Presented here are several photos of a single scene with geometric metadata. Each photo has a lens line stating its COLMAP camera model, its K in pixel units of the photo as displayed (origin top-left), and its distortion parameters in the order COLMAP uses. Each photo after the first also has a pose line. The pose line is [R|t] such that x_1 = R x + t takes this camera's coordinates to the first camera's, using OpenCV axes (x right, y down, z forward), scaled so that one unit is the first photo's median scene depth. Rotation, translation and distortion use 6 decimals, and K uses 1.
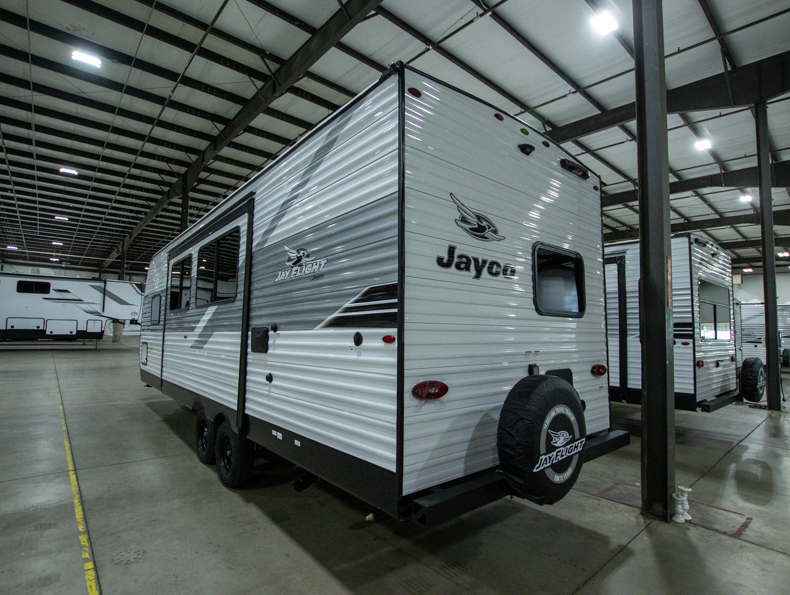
lens RADIAL K [[412.7, 0, 399.0], [0, 412.7, 279.0], [0, 0, 1]] dist [-0.032458, 0.003579]
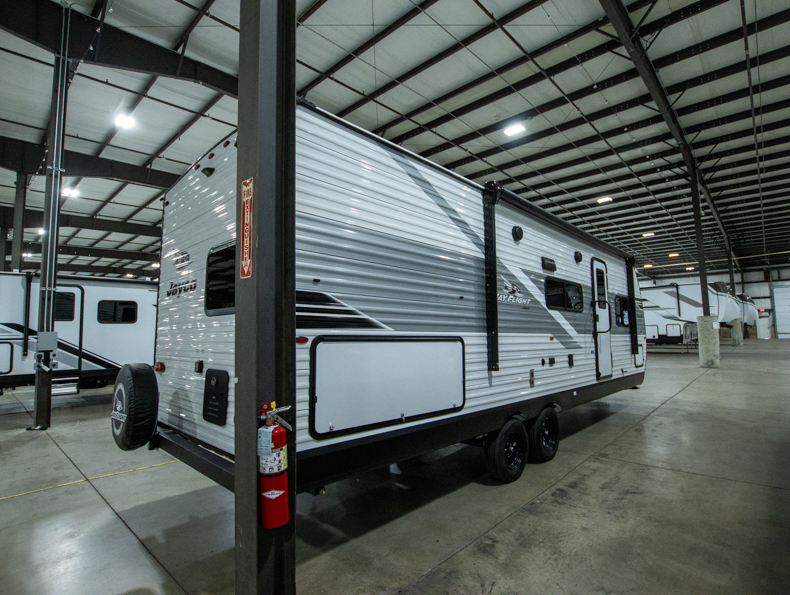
lens RADIAL K [[412.7, 0, 393.4], [0, 412.7, 300.3], [0, 0, 1]] dist [-0.032458, 0.003579]
pose [[0.098480, -0.100588, -0.990042, 0.222336], [0.142621, 0.986035, -0.085995, 0.028464], [0.984866, -0.132732, 0.111451, 0.192434]]
